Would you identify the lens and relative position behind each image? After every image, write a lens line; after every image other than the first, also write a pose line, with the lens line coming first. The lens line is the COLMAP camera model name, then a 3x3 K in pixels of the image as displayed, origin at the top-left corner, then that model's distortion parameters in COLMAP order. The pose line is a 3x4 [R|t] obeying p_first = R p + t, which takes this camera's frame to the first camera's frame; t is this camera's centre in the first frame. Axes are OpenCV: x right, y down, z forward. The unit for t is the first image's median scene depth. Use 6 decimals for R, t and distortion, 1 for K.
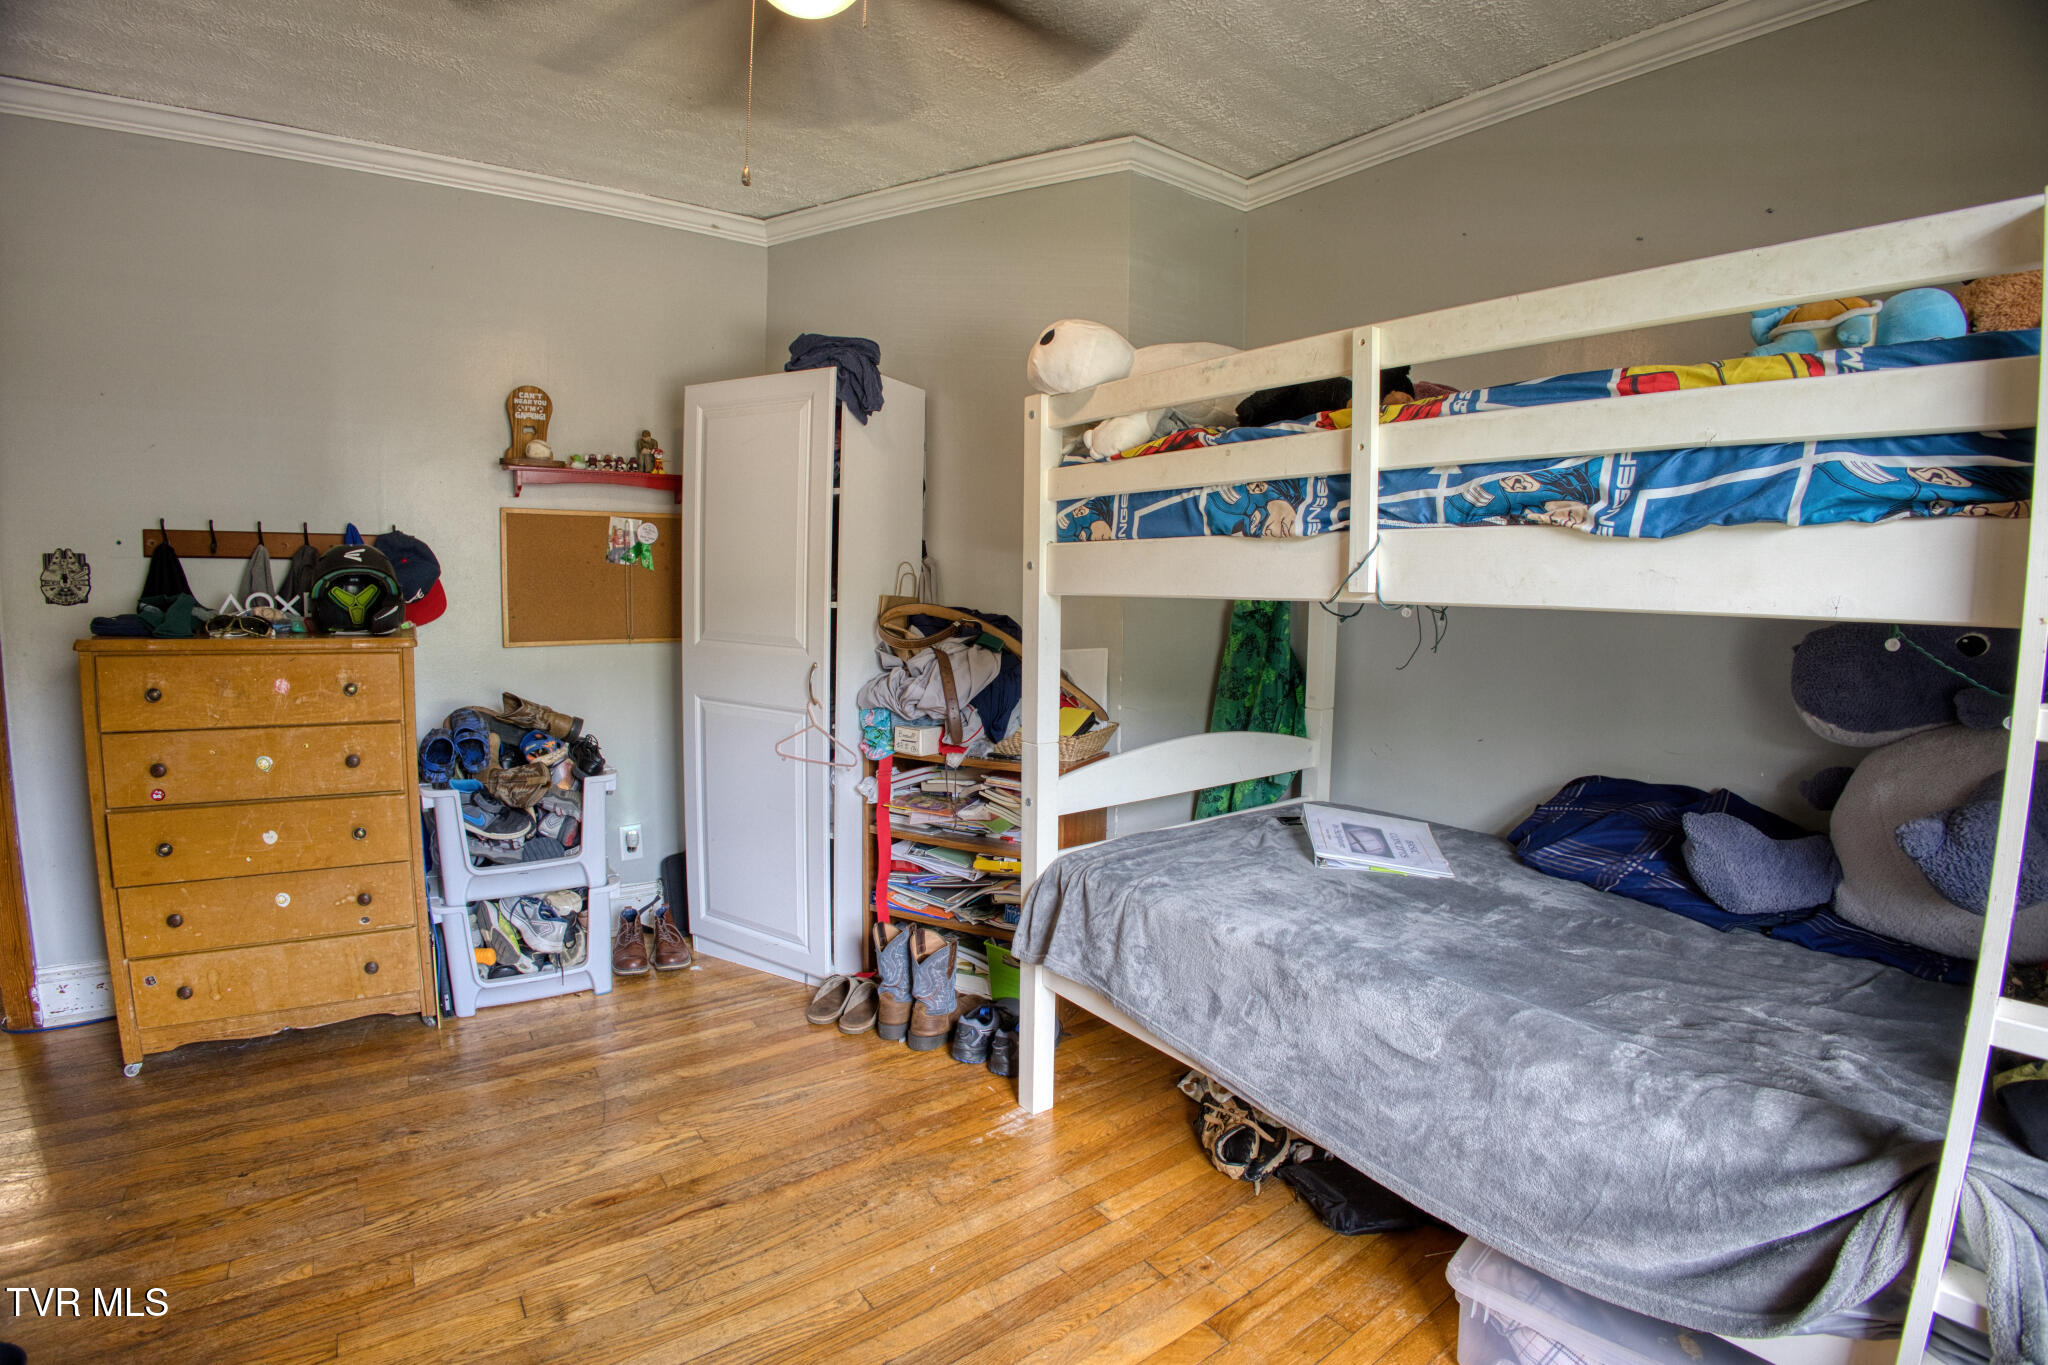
lens RADIAL K [[954.1, 0, 1024.0], [0, 954.1, 682.5], [0, 0, 1]] dist [-0.129621, 0.024802]
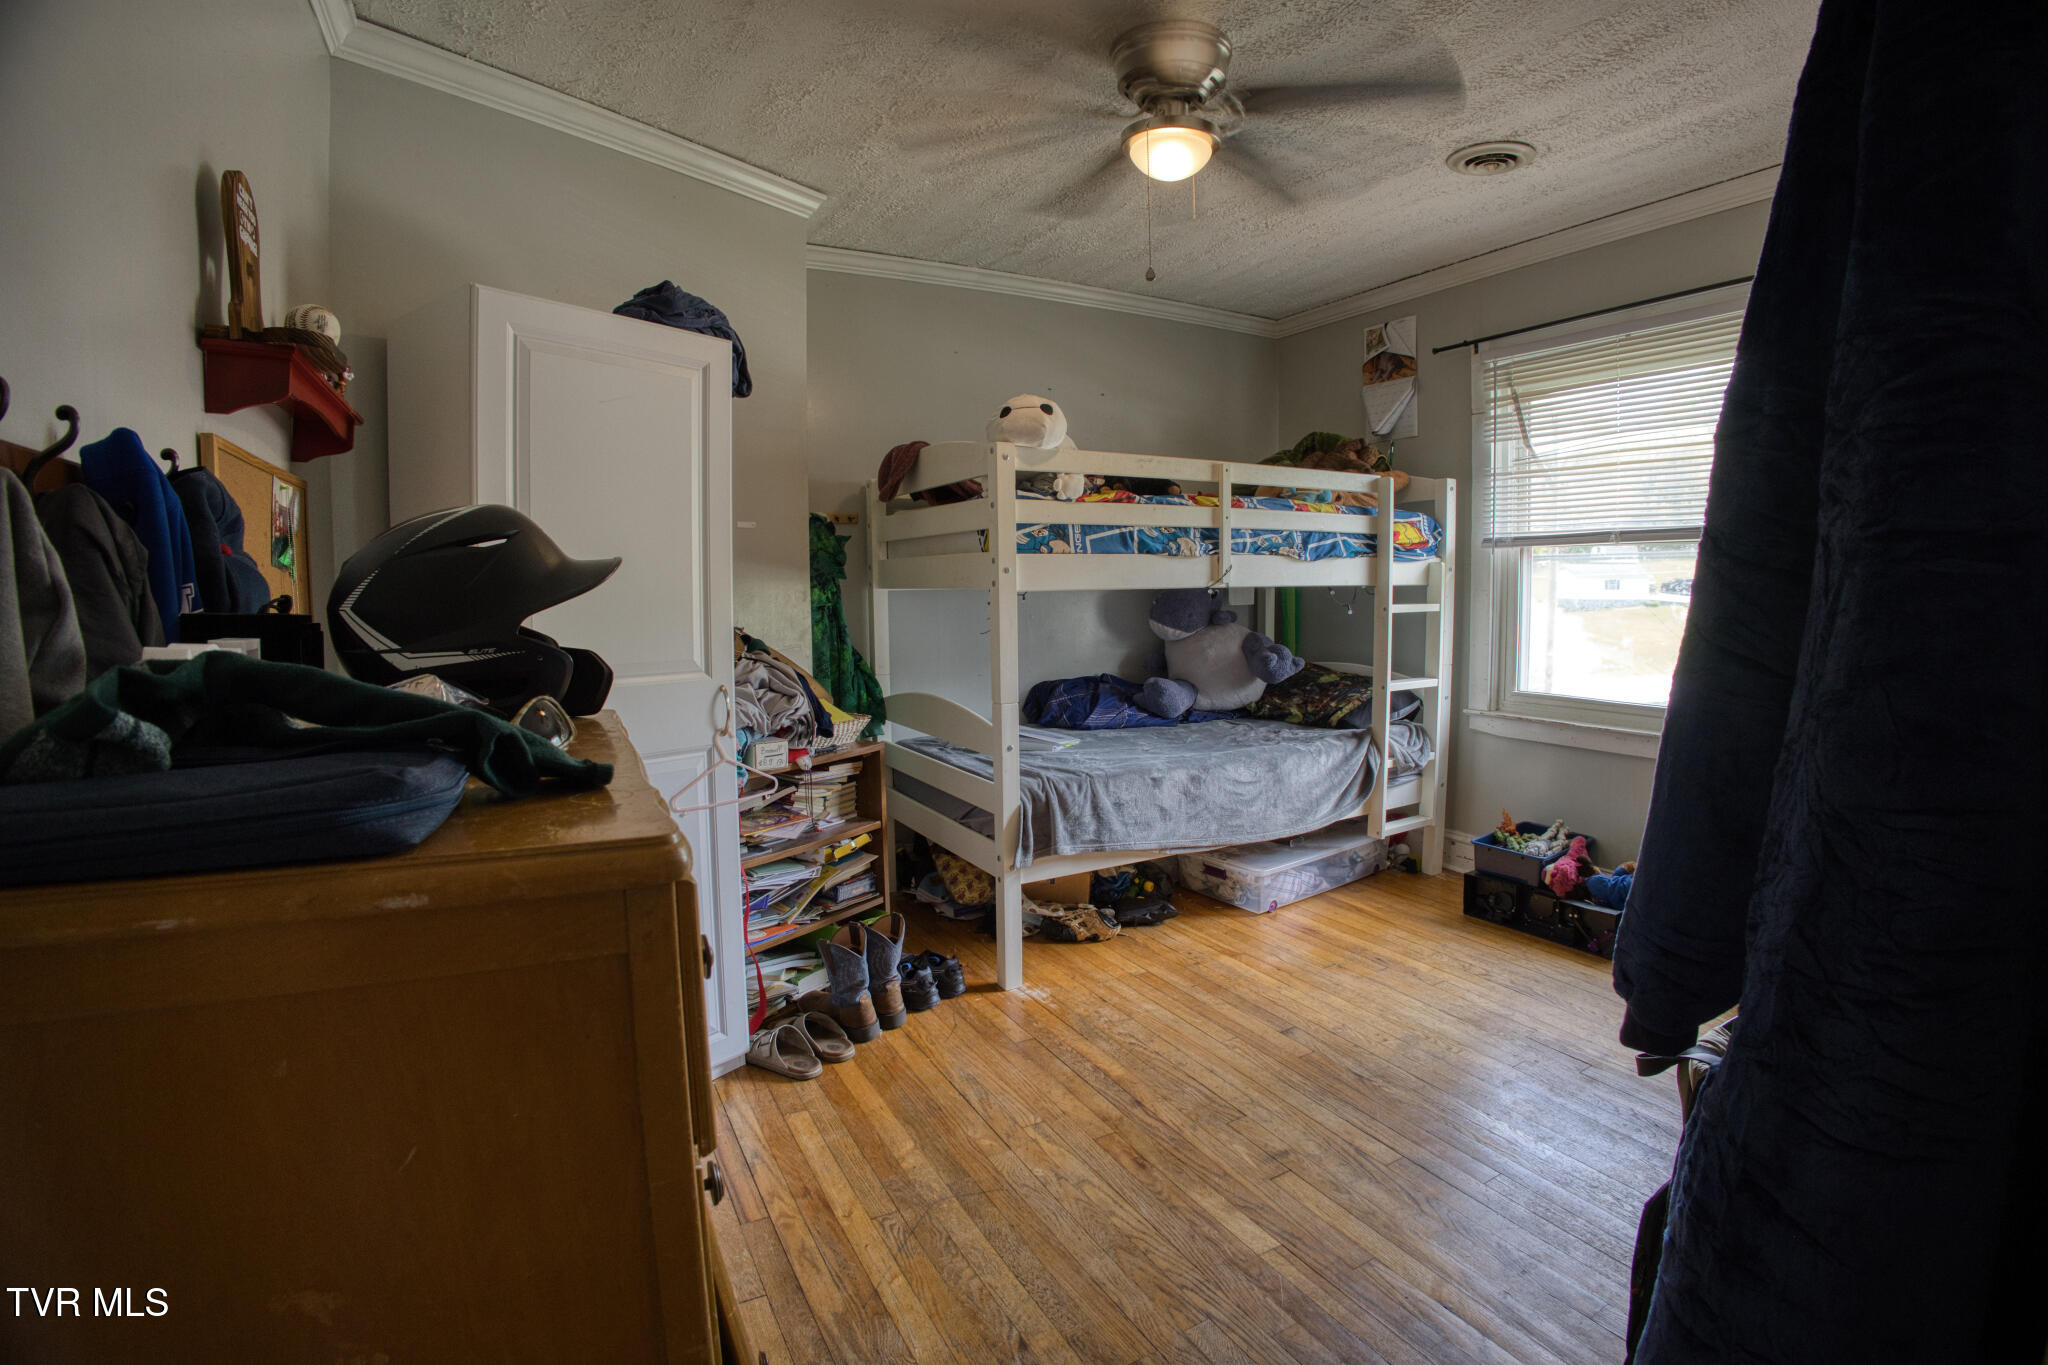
lens RADIAL K [[954.1, 0, 1024.0], [0, 954.1, 682.5], [0, 0, 1]] dist [-0.129621, 0.024802]
pose [[0.121341, -0.121067, 0.985200, -1.609249], [0.113691, 0.987697, 0.107371, -0.132021], [-0.986078, 0.098980, 0.133613, 0.994223]]
